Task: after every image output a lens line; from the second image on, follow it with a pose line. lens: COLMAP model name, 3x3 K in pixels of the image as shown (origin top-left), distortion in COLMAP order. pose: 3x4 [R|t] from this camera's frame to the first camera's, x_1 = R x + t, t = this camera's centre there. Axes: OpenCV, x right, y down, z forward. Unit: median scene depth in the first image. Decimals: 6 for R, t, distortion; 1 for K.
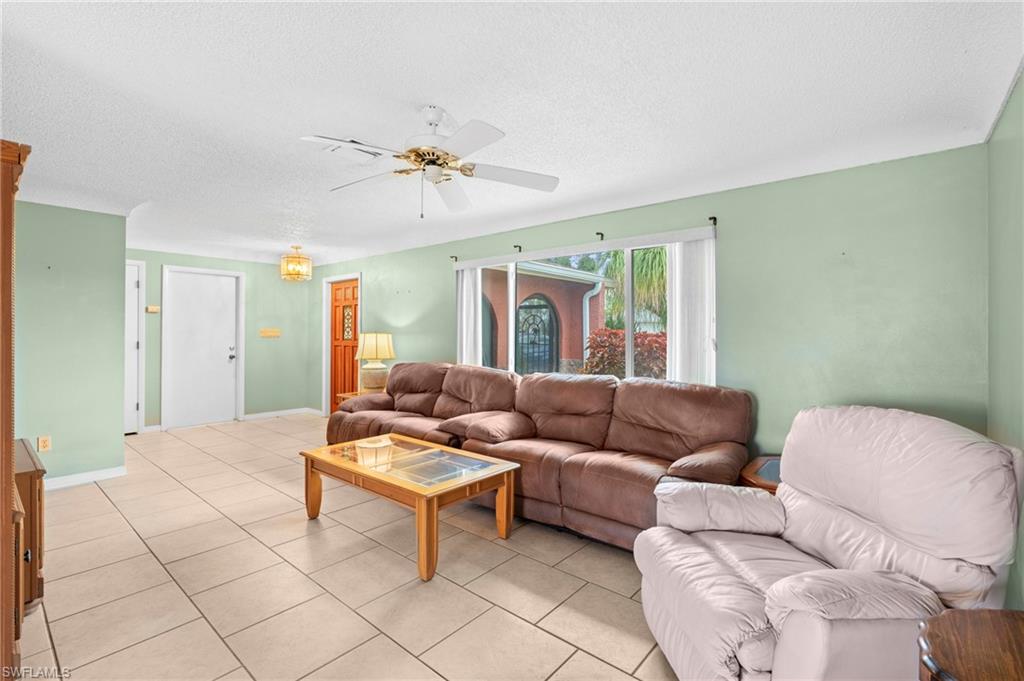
lens RADIAL K [[464.0, 0, 509.4], [0, 464.0, 325.2], [0, 0, 1]] dist [0.002193, 0.000439]
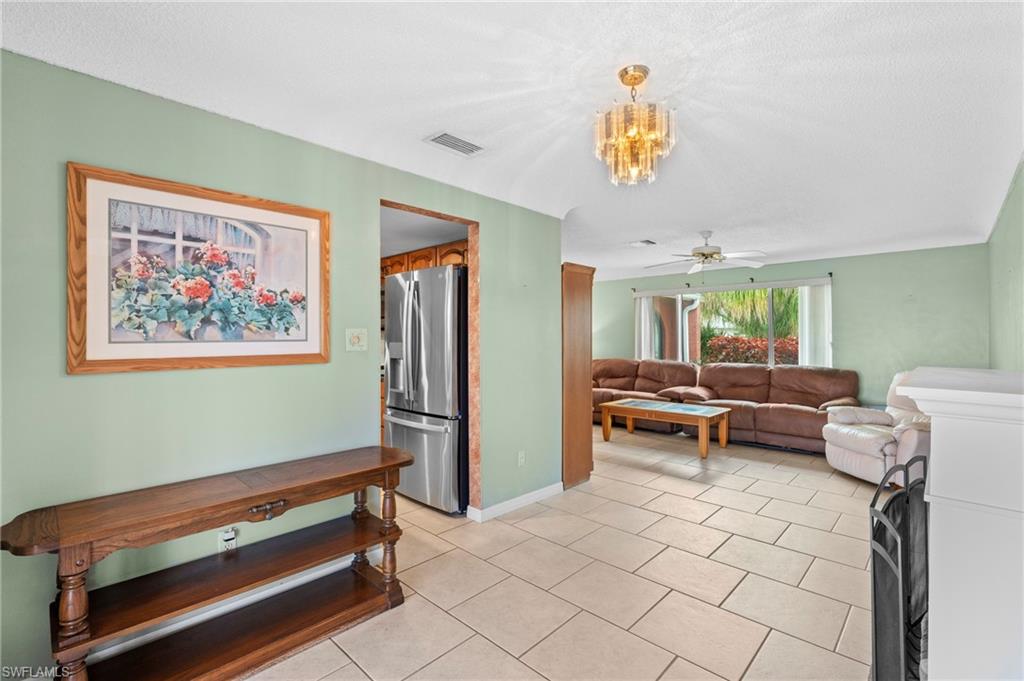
lens RADIAL K [[459.8, 0, 517.1], [0, 459.8, 338.0], [0, 0, 1]] dist [-0.002255, 0.000547]
pose [[0.999109, -0.004018, -0.042004, -0.649941], [0.004585, 0.999899, 0.013420, -0.013505], [0.041946, -0.013601, 0.999027, -0.757742]]
